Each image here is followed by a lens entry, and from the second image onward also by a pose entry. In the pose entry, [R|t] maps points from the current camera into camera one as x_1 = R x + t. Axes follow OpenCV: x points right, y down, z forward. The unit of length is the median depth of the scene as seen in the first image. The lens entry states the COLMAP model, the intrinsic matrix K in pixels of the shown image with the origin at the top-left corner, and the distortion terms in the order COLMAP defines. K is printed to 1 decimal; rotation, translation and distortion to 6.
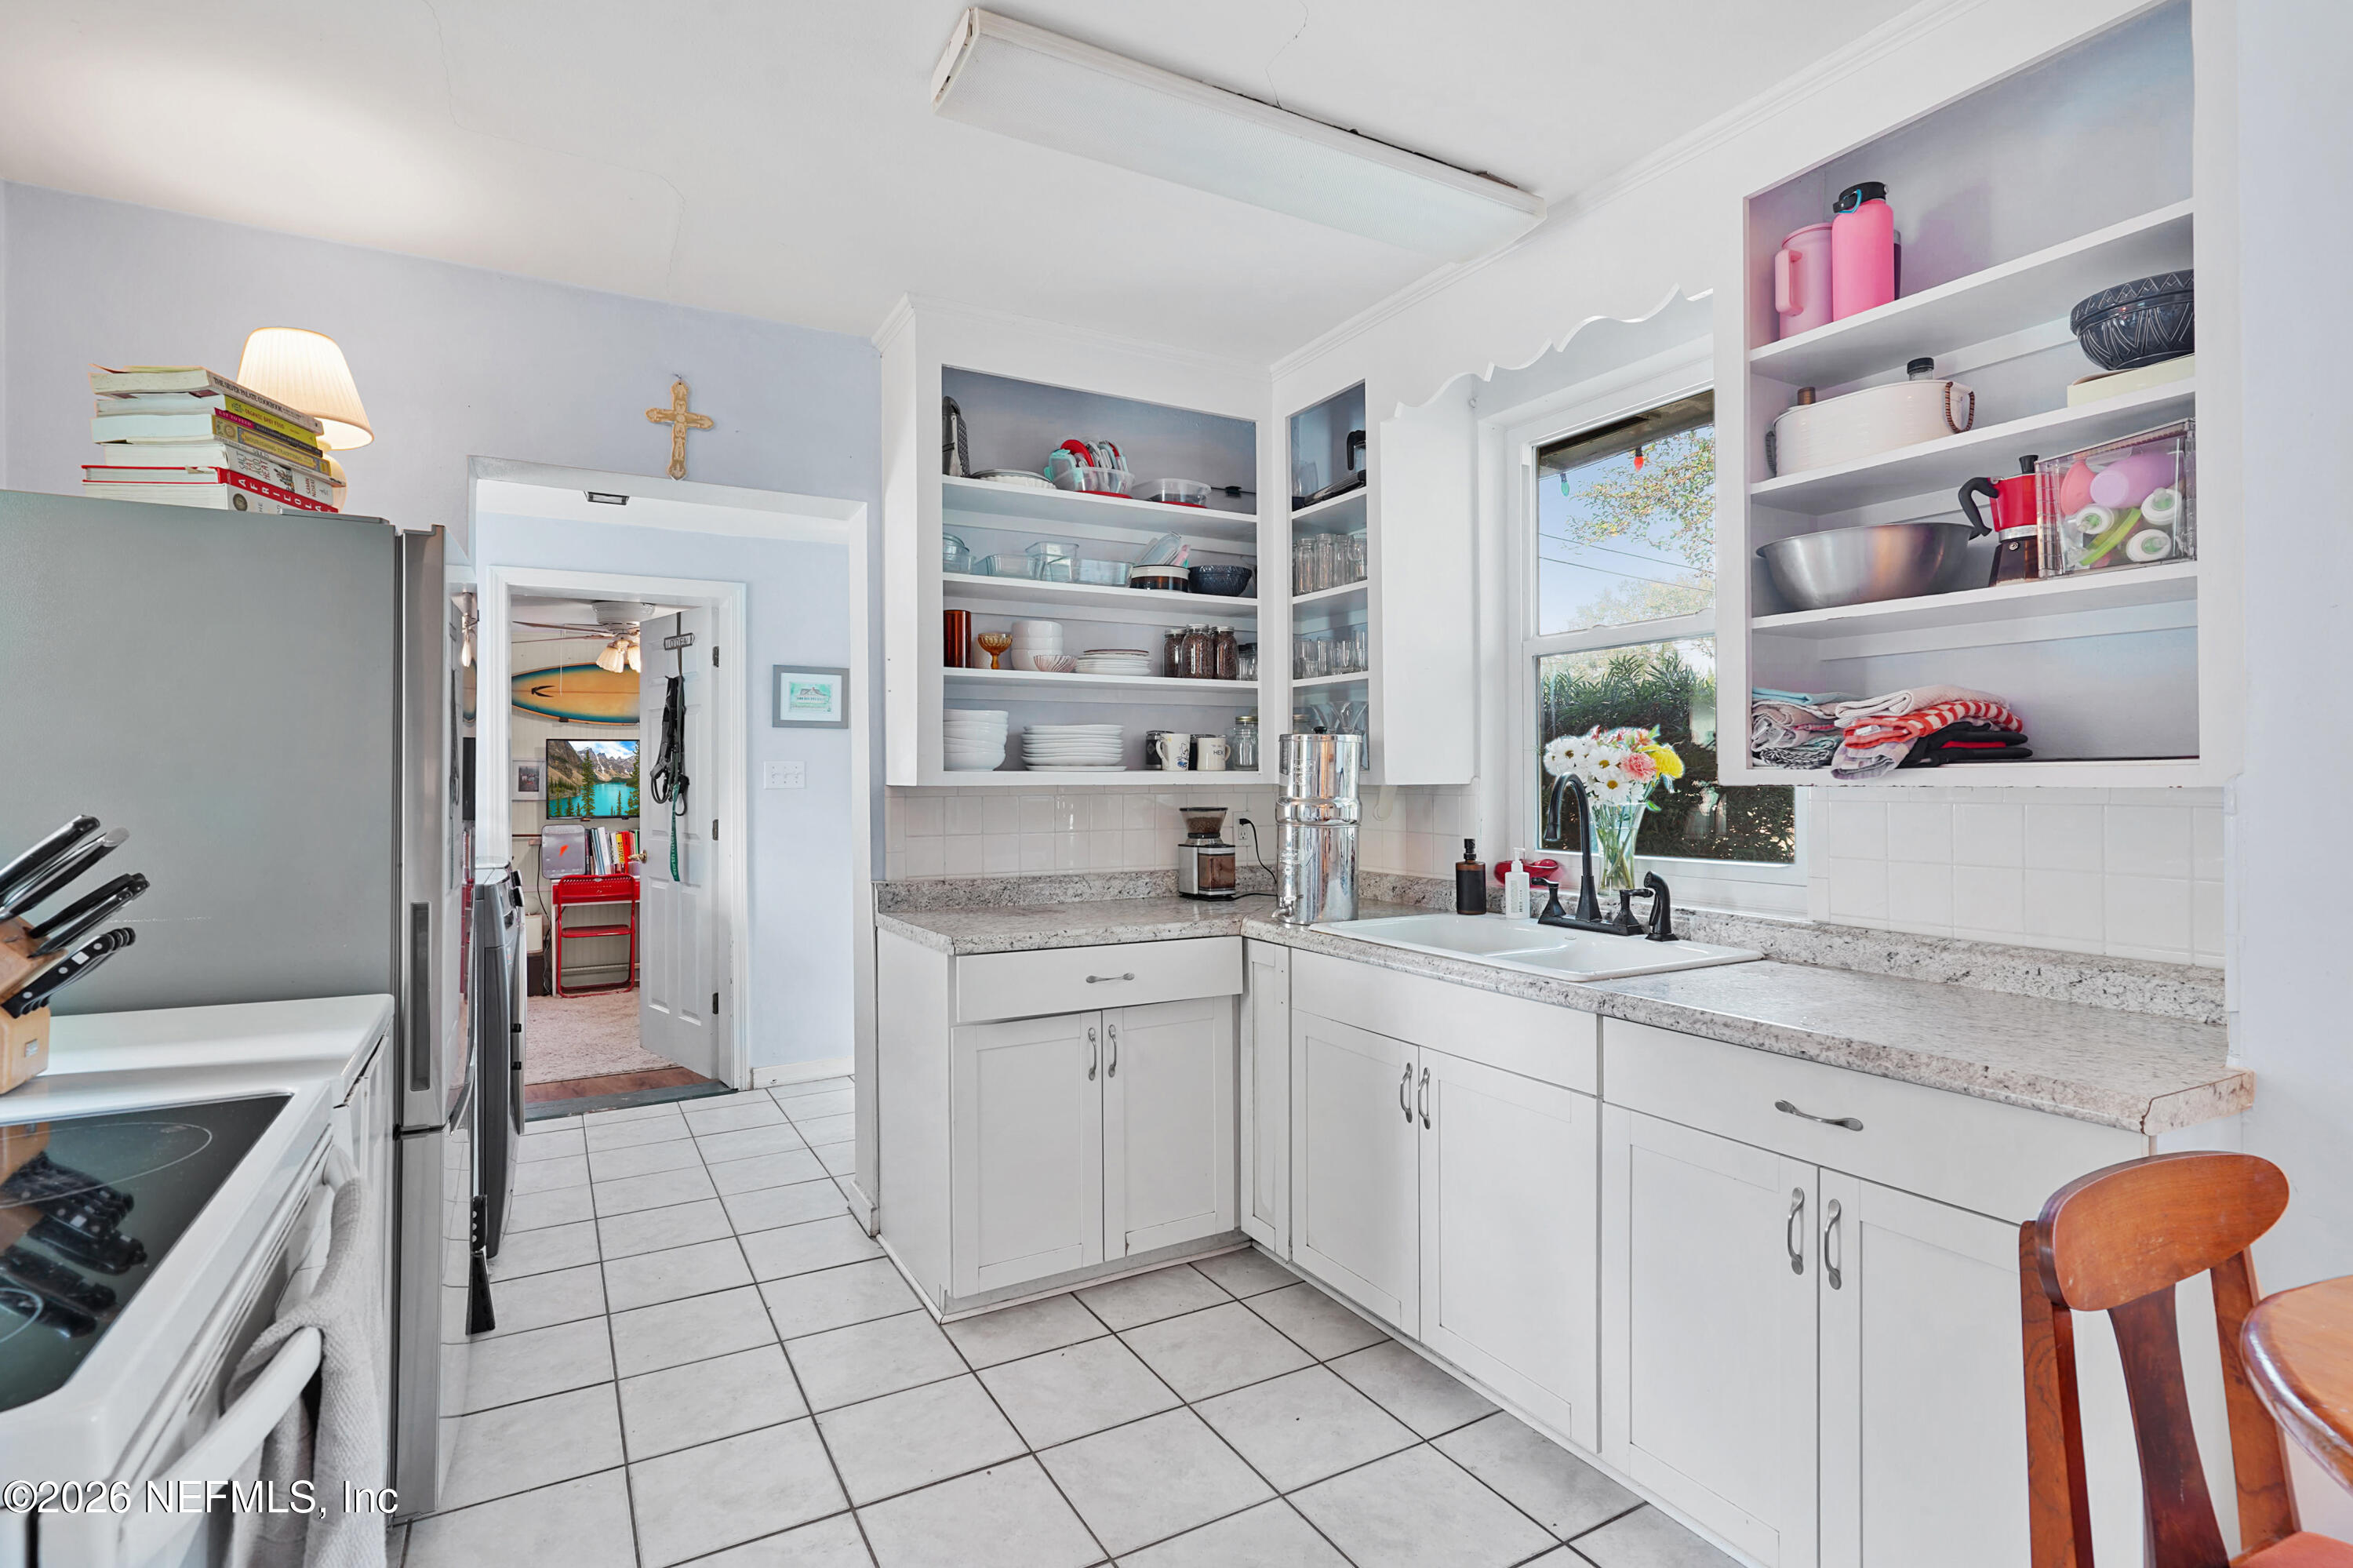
lens RADIAL K [[1133.7, 0, 1182.0], [0, 1133.7, 767.7], [0, 0, 1]] dist [-0.002106, 0.001413]
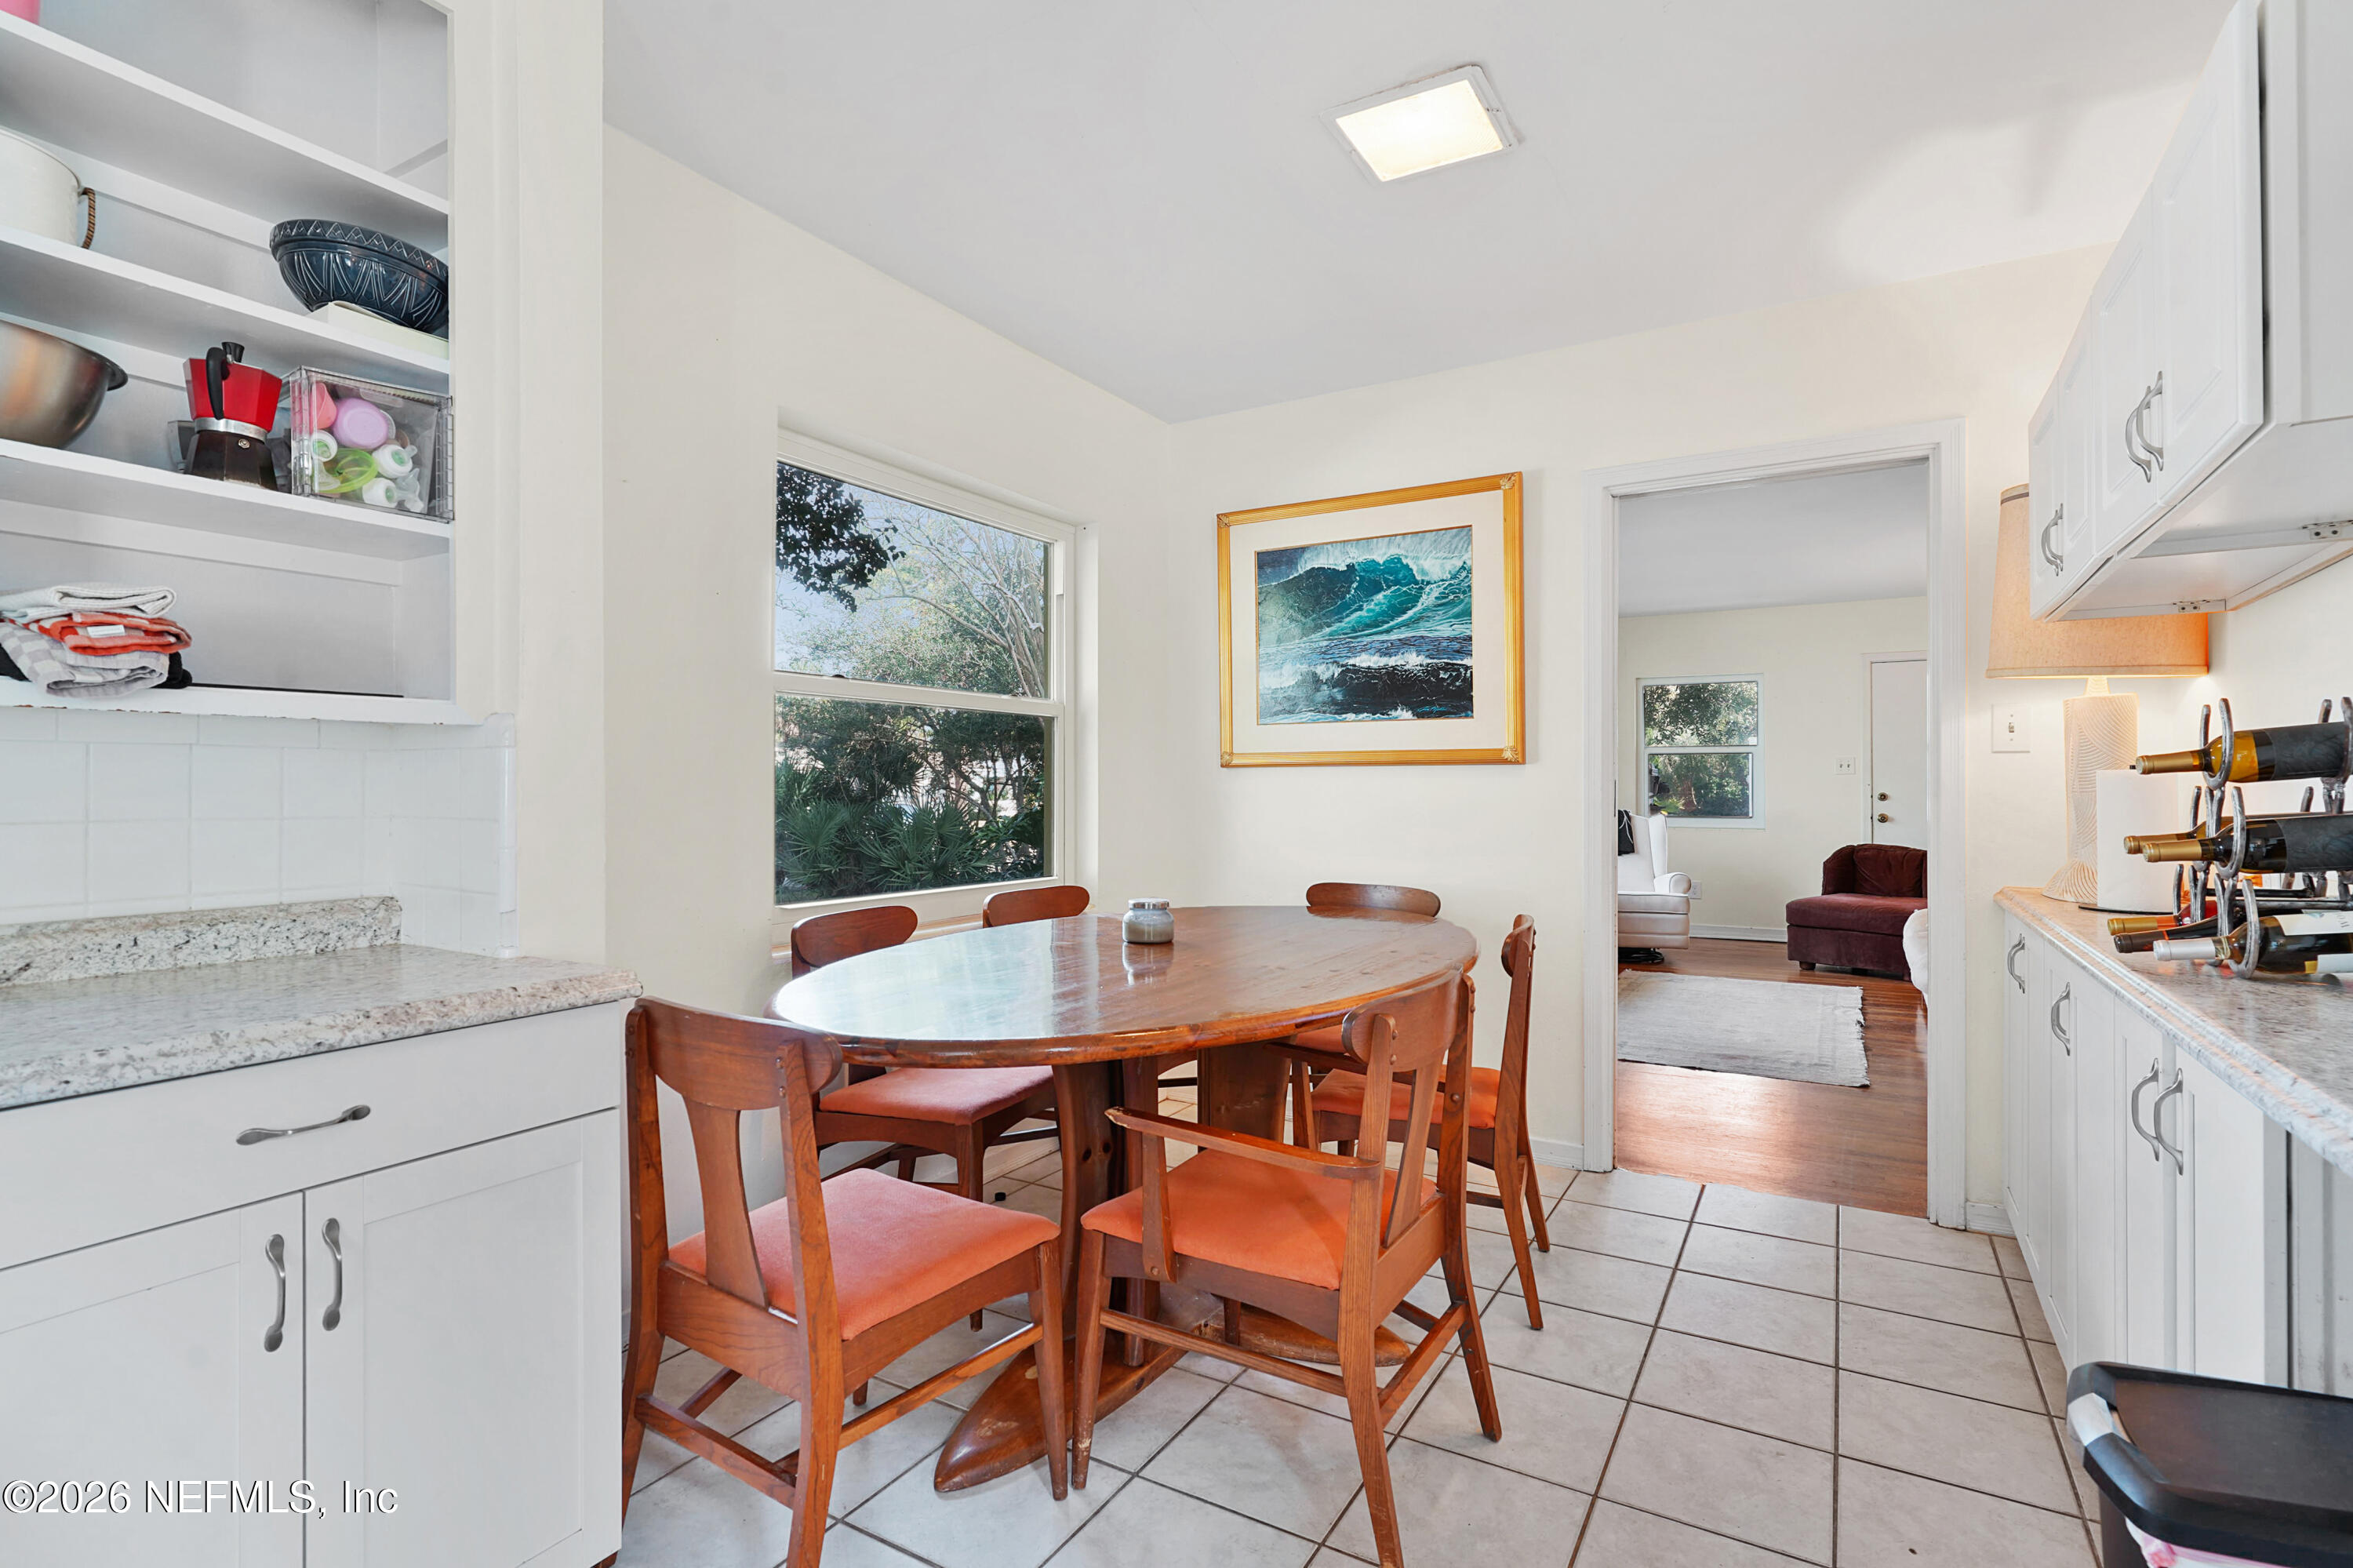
lens RADIAL K [[1133.7, 0, 1175.8], [0, 1133.7, 786.2], [0, 0, 1]] dist [-0.002106, 0.001413]
pose [[-0.498674, 0.000822, 0.866789, -0.374257], [-0.007469, 0.999958, -0.005245, 0.066838], [-0.866758, -0.009090, -0.498647, 0.790929]]
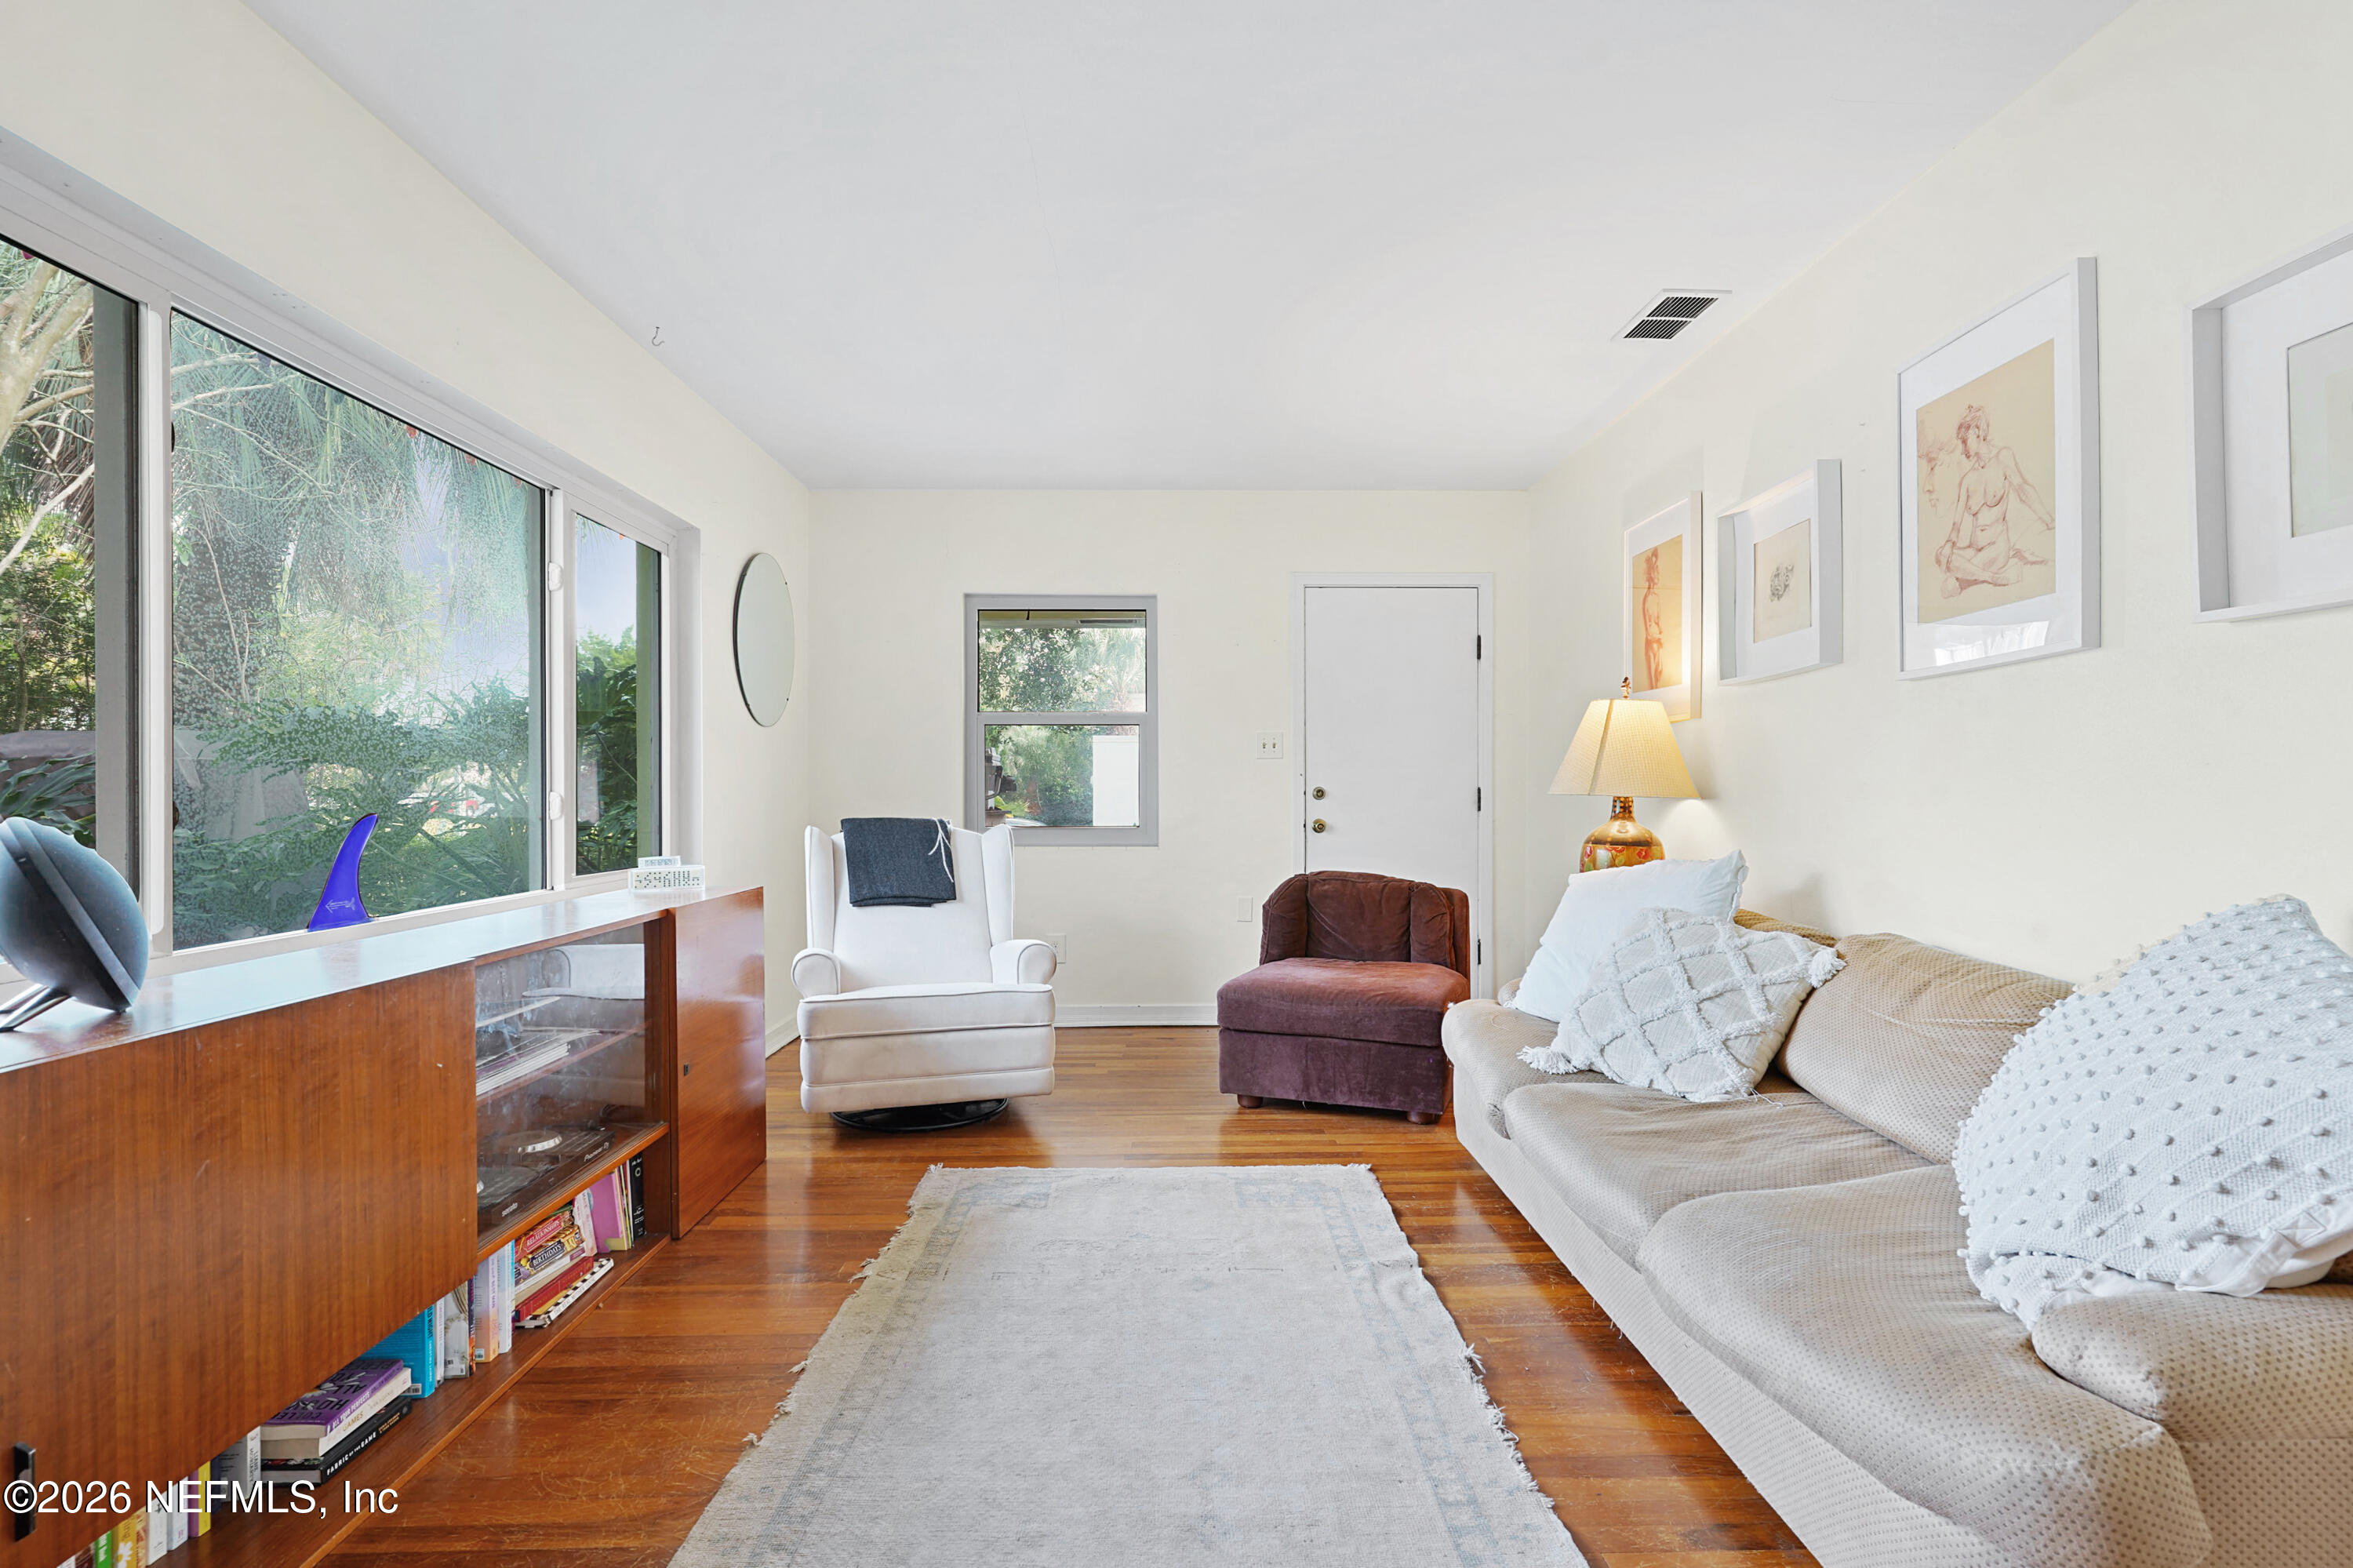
lens RADIAL K [[1133.7, 0, 1179.3], [0, 1133.7, 787.5], [0, 0, 1]] dist [-0.002106, 0.001413]
pose [[-0.880100, 0.001958, 0.474785, 1.098174], [-0.003647, 0.999934, -0.010883, 0.082597], [-0.474775, -0.011310, -0.880034, -1.192780]]
